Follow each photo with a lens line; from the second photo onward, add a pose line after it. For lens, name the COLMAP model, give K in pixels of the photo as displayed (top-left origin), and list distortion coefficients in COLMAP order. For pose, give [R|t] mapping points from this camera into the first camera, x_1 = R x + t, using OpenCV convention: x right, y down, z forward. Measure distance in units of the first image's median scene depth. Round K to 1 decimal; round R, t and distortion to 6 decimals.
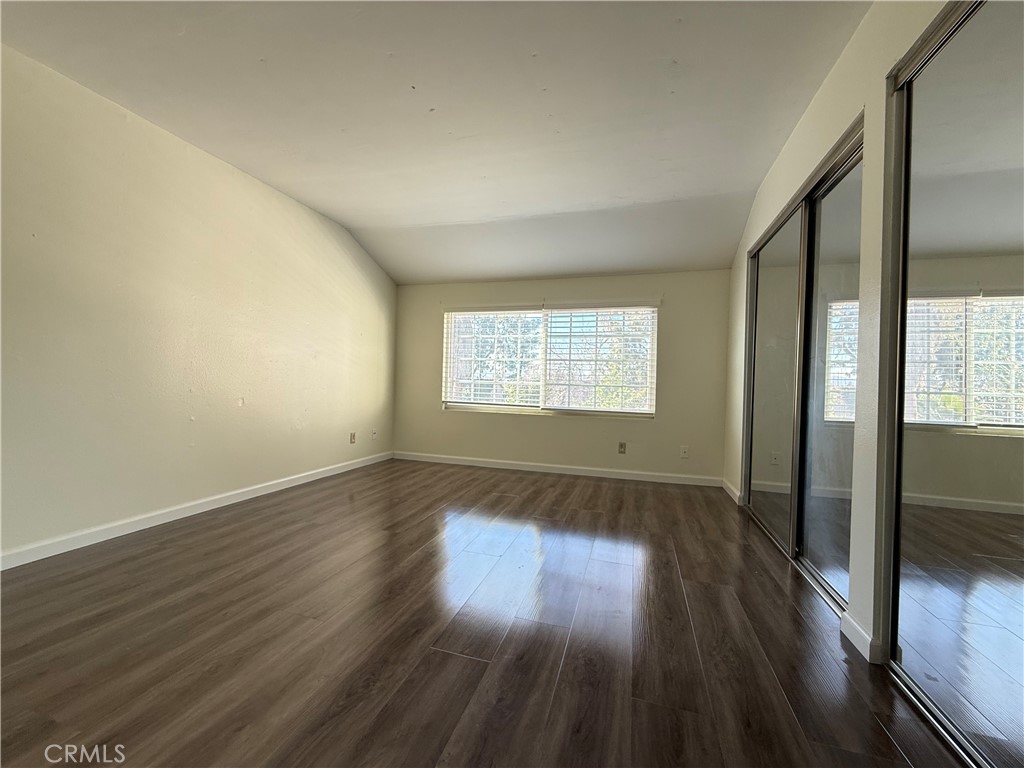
lens RADIAL K [[404.5, 0, 511.3], [0, 404.5, 383.0], [0, 0, 1]] dist [-0.003025, 0.000105]
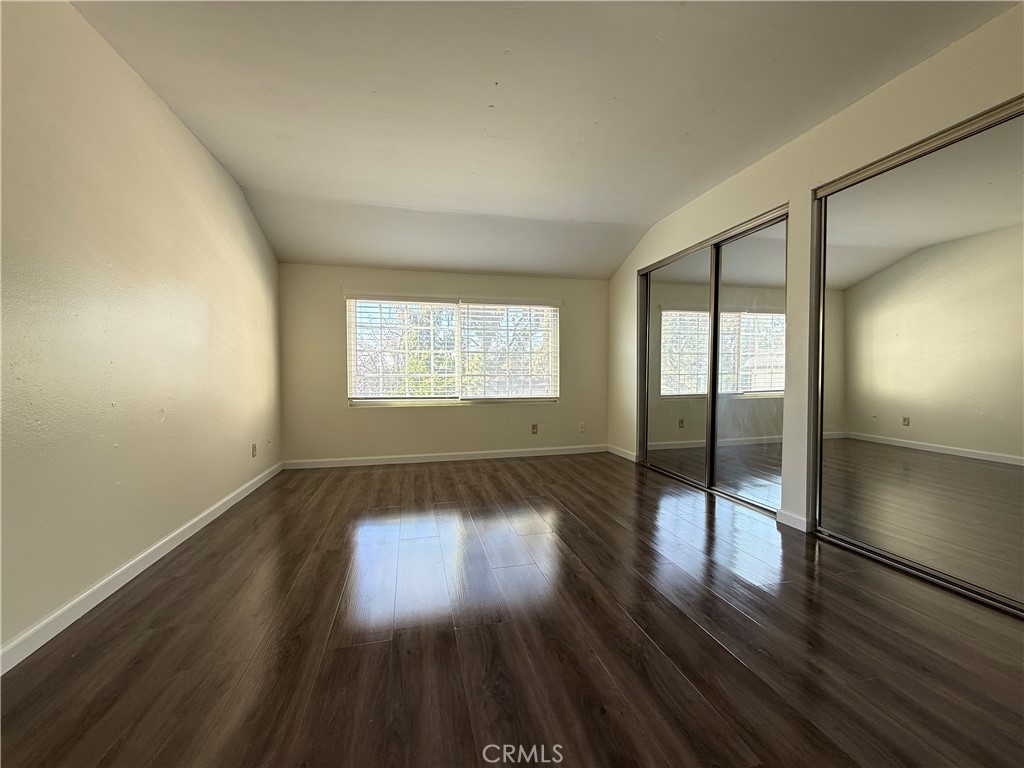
lens RADIAL K [[404.5, 0, 505.5], [0, 404.5, 381.8], [0, 0, 1]] dist [-0.003025, 0.000105]
pose [[0.865300, -0.040435, 0.499620, -0.368211], [0.025188, 0.998989, 0.037226, -0.018052], [-0.500621, -0.019627, 0.865444, 0.055869]]
